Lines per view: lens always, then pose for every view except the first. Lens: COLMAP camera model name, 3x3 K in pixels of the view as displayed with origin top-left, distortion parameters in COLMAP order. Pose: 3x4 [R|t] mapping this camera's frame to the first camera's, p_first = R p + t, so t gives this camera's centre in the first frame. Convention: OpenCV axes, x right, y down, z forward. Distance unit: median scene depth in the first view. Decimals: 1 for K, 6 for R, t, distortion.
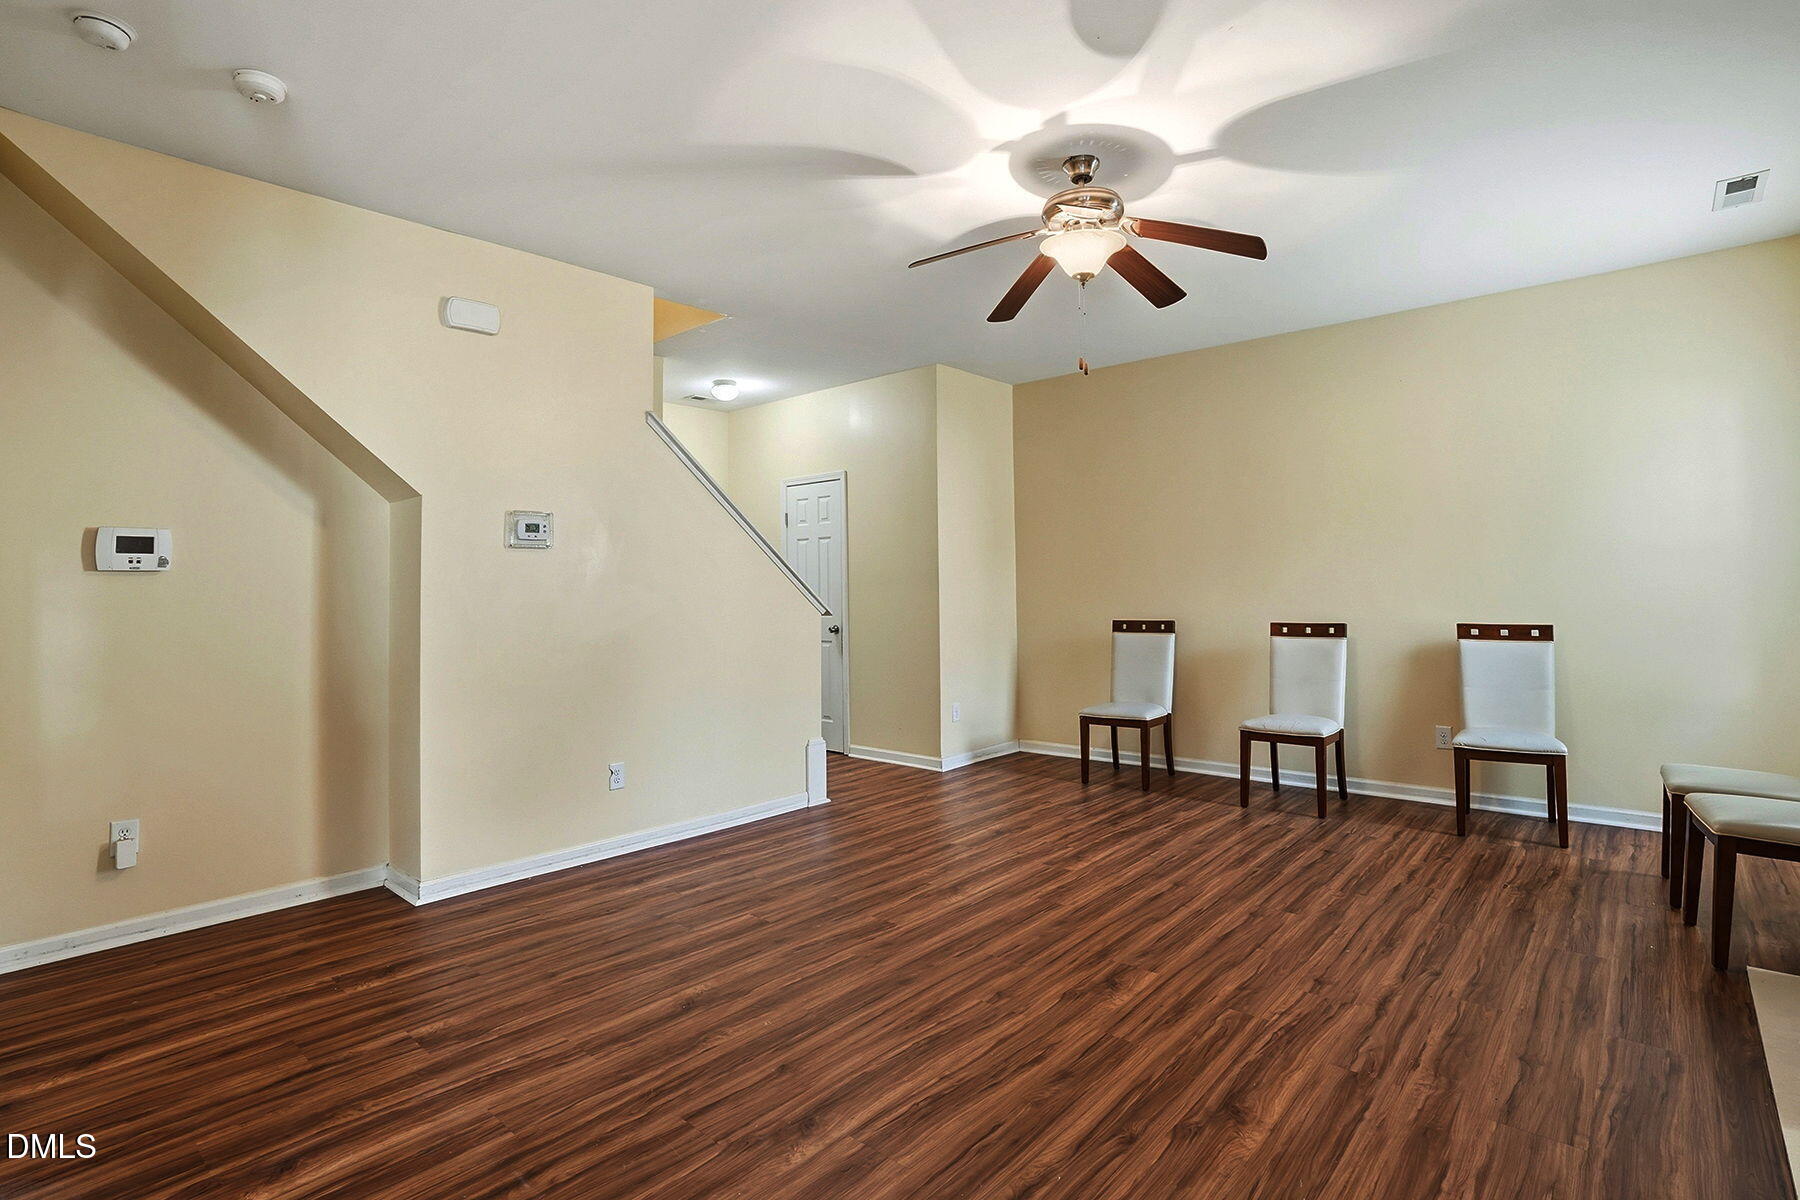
lens RADIAL K [[851.4, 0, 909.9], [0, 851.4, 588.0], [0, 0, 1]] dist [-0.054050, 0.010227]
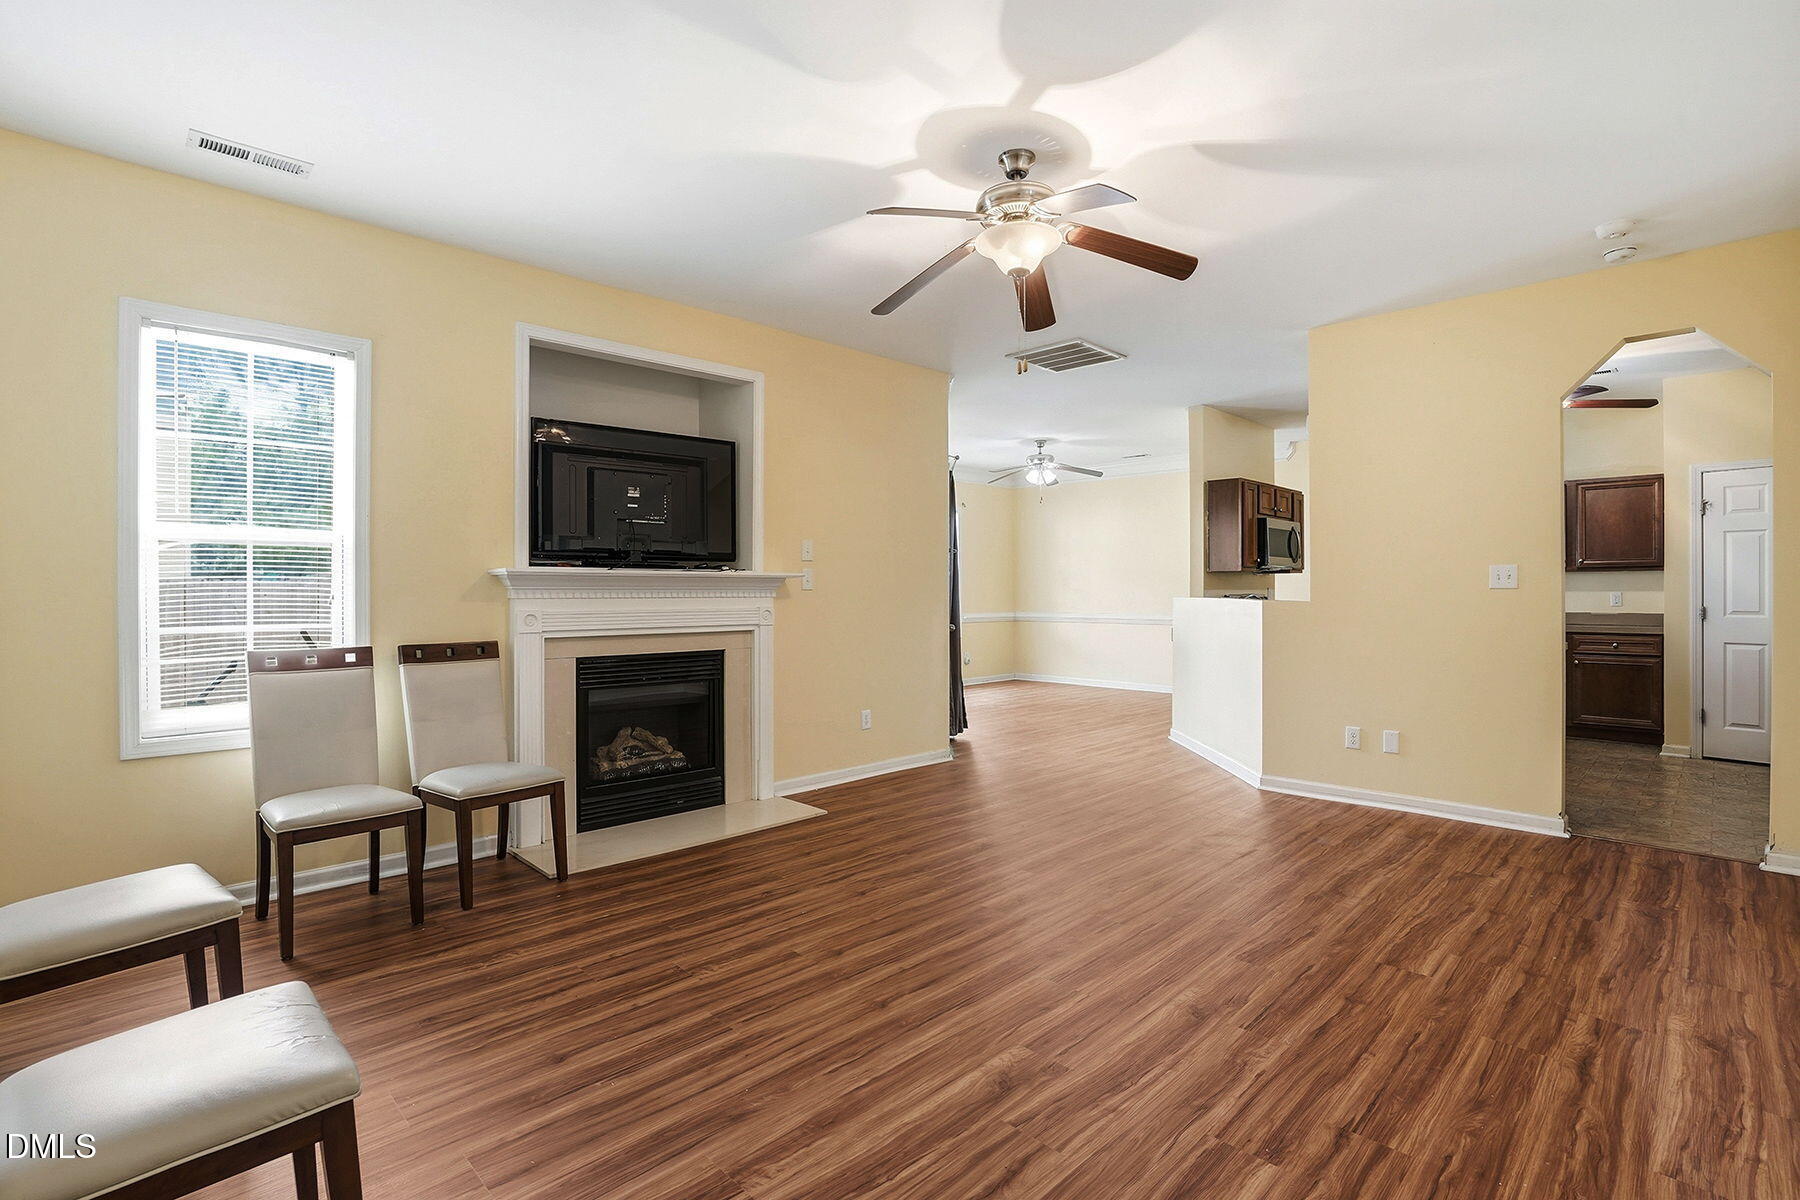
lens RADIAL K [[845.5, 0, 871.6], [0, 845.5, 589.3], [0, 0, 1]] dist [-0.067445, 0.022356]
pose [[-0.995239, 0.018075, 0.095773, 0.316484], [0.017619, 0.999829, -0.005601, -0.000774], [-0.095858, -0.003887, -0.995387, 2.153607]]
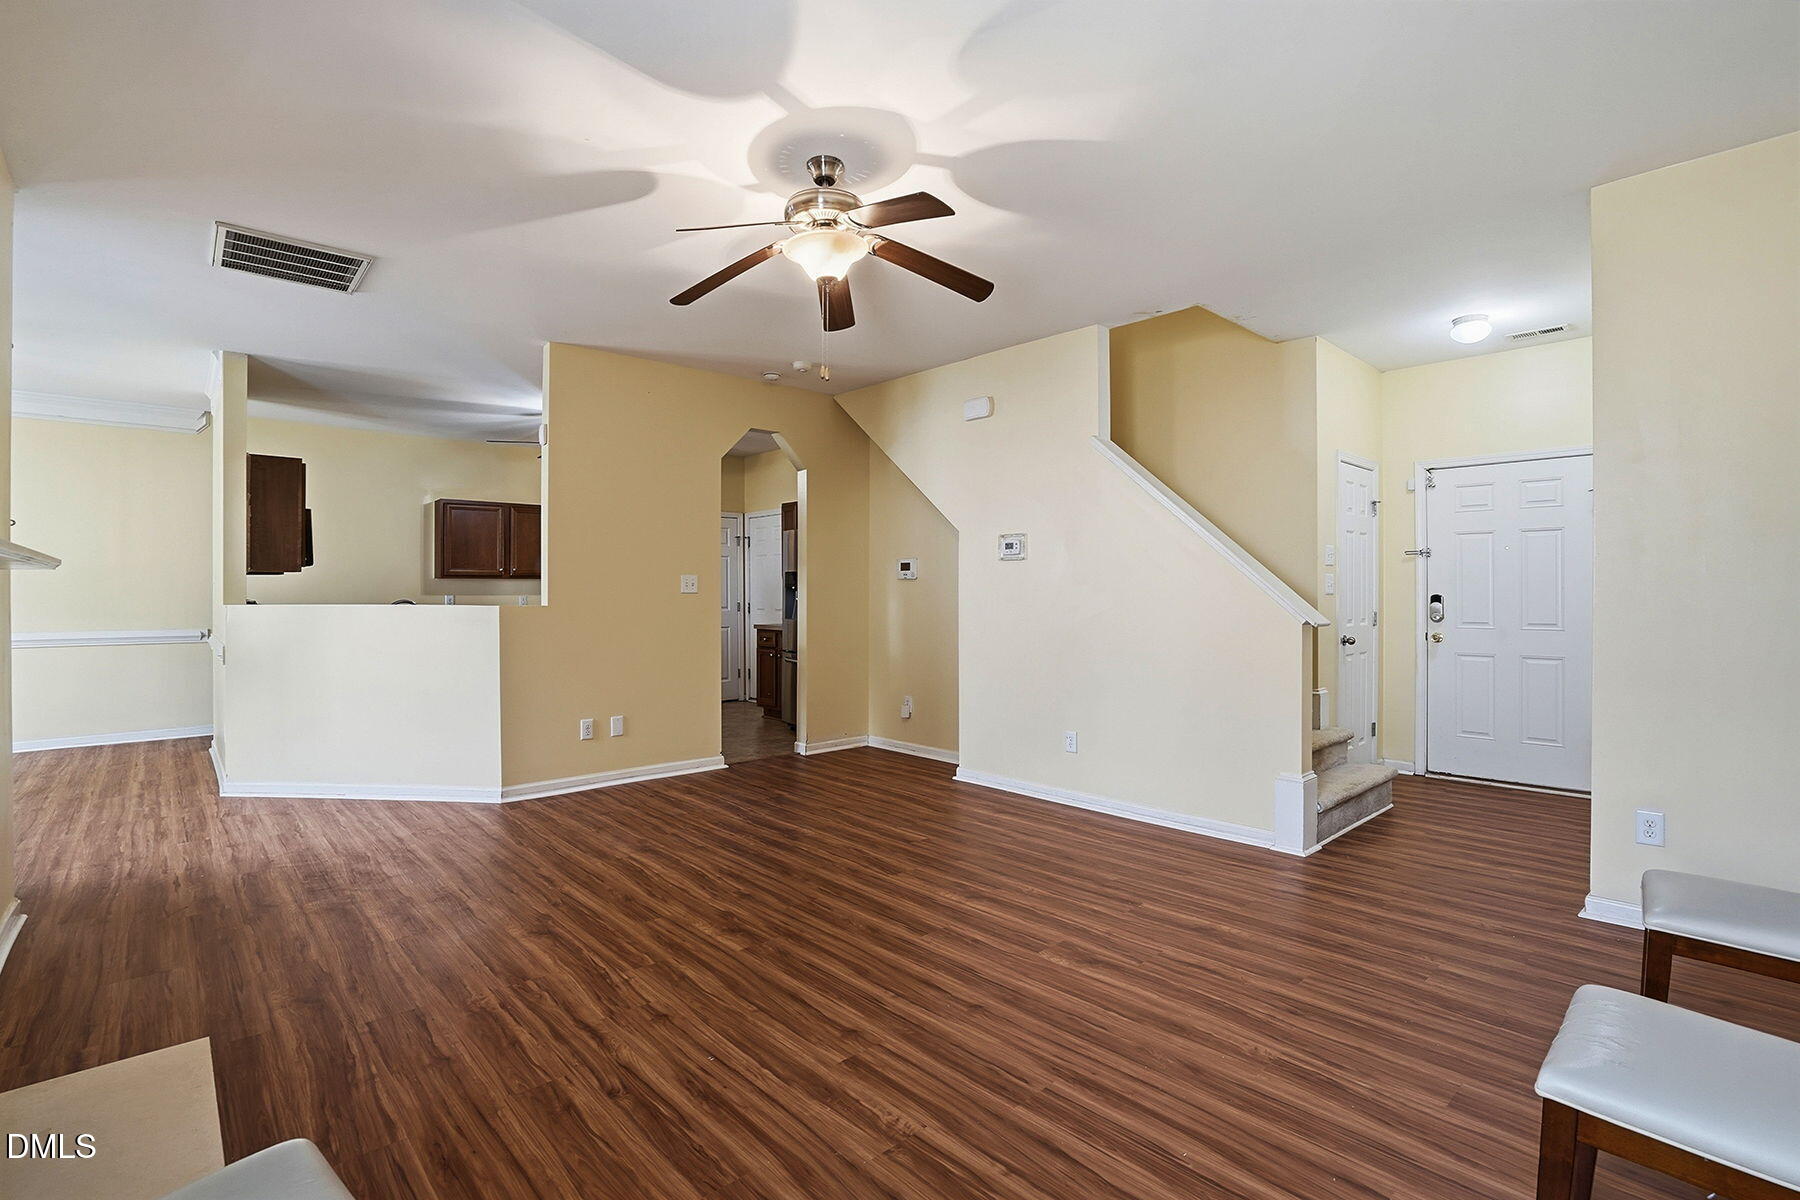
lens RADIAL K [[851.4, 0, 909.9], [0, 851.4, 588.0], [0, 0, 1]] dist [-0.054050, 0.010227]
pose [[-0.093110, 0.011620, -0.995588, 1.306967], [0.006881, 0.999916, 0.011027, -0.021799], [0.995632, -0.005824, -0.093182, 1.273451]]
